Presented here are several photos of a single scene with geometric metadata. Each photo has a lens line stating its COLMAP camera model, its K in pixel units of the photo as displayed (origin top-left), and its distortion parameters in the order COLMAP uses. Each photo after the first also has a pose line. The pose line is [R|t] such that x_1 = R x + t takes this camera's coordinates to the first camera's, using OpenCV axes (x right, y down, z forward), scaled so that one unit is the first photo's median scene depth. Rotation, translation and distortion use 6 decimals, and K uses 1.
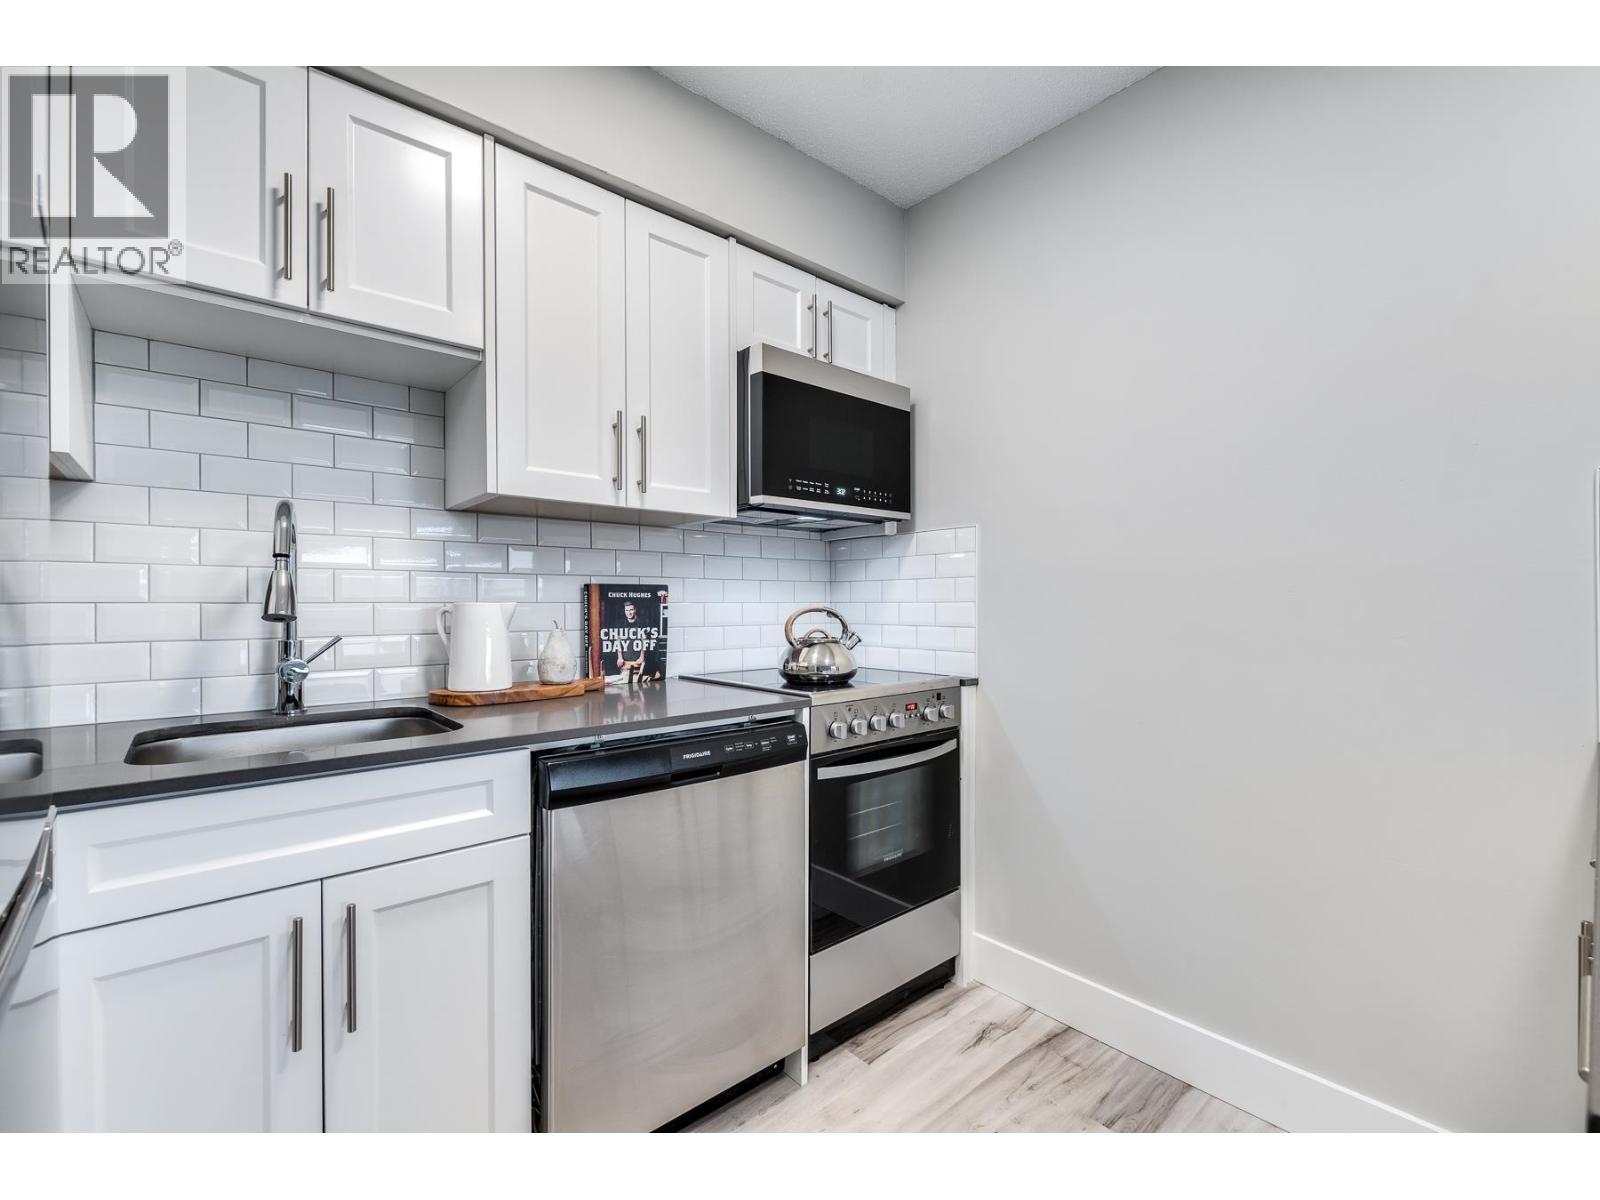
lens RADIAL K [[696.1, 0, 799.6], [0, 696.1, 601.9], [0, 0, 1]] dist [-0.000148, -0.000100]
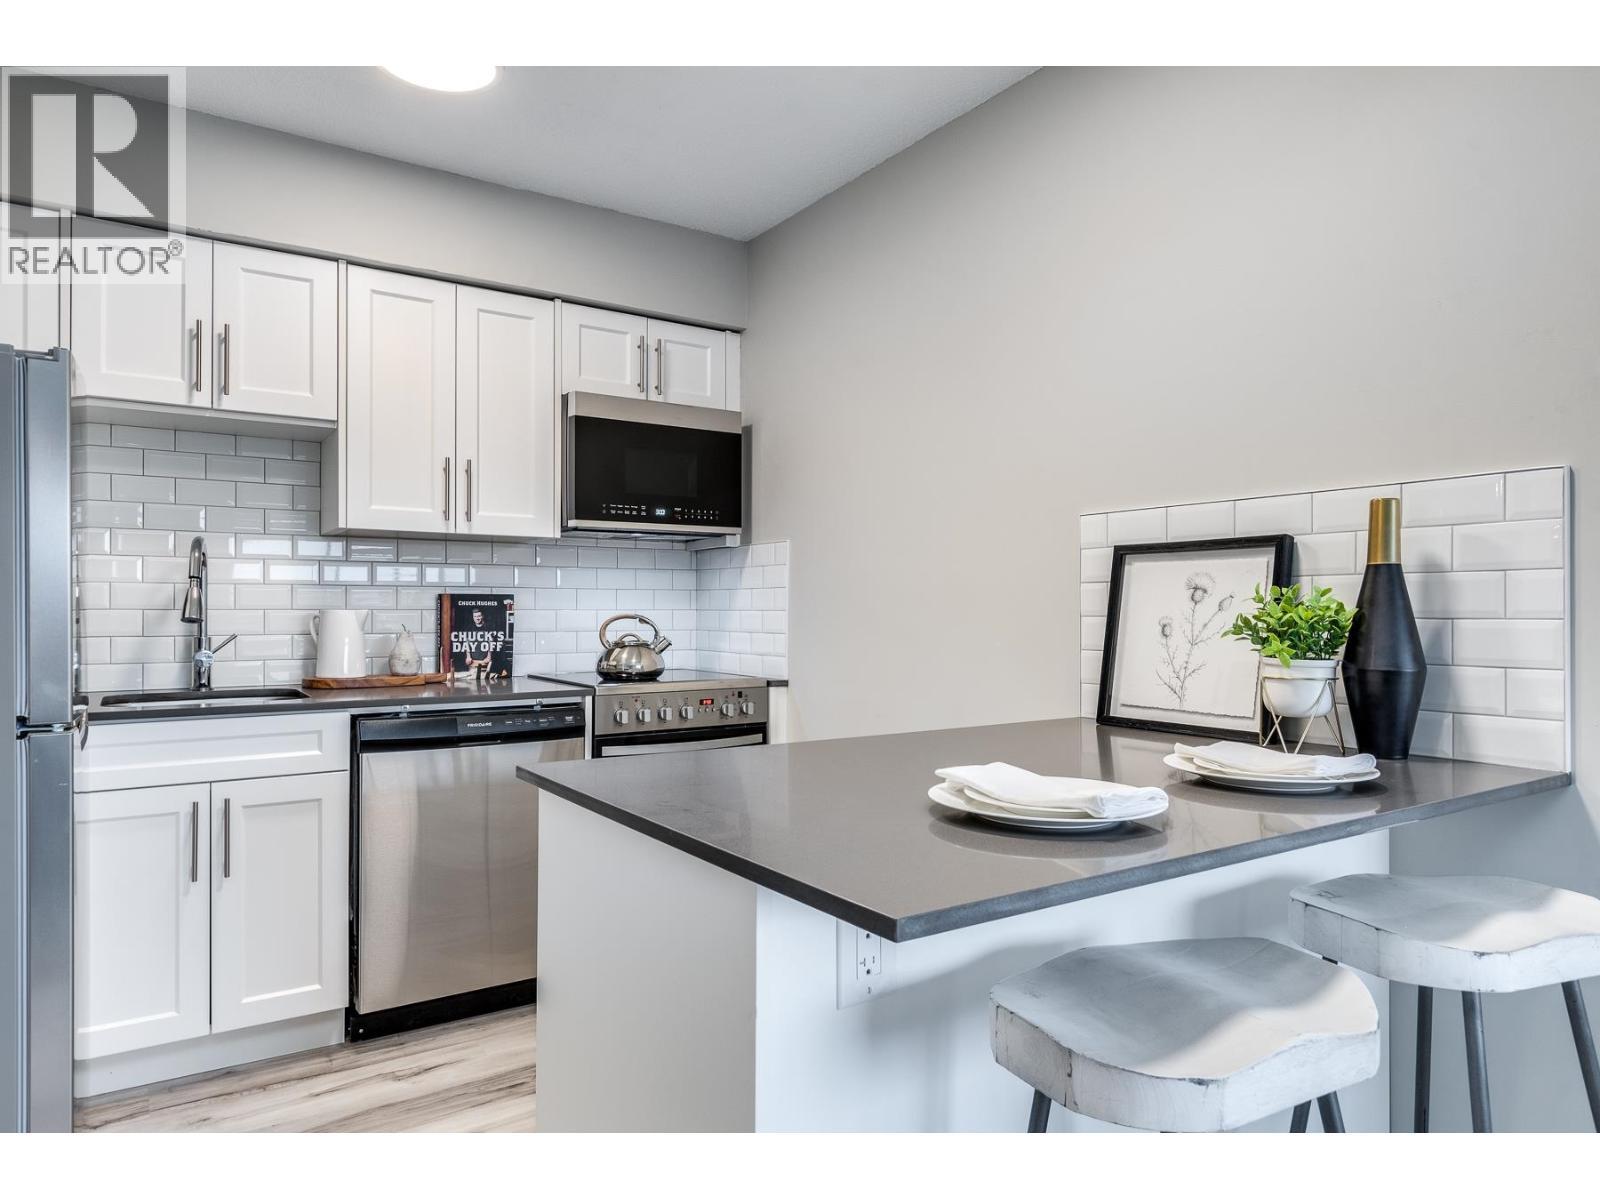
lens RADIAL K [[996.8, 0, 800.0], [0, 996.8, 600.0], [0, 0, 1]] dist [0.000718, 0.000339]
pose [[0.992047, 0.003468, -0.125818, 0.516819], [-0.004160, 0.999978, -0.005239, -0.009185], [0.125797, 0.005721, 0.992039, -0.605651]]
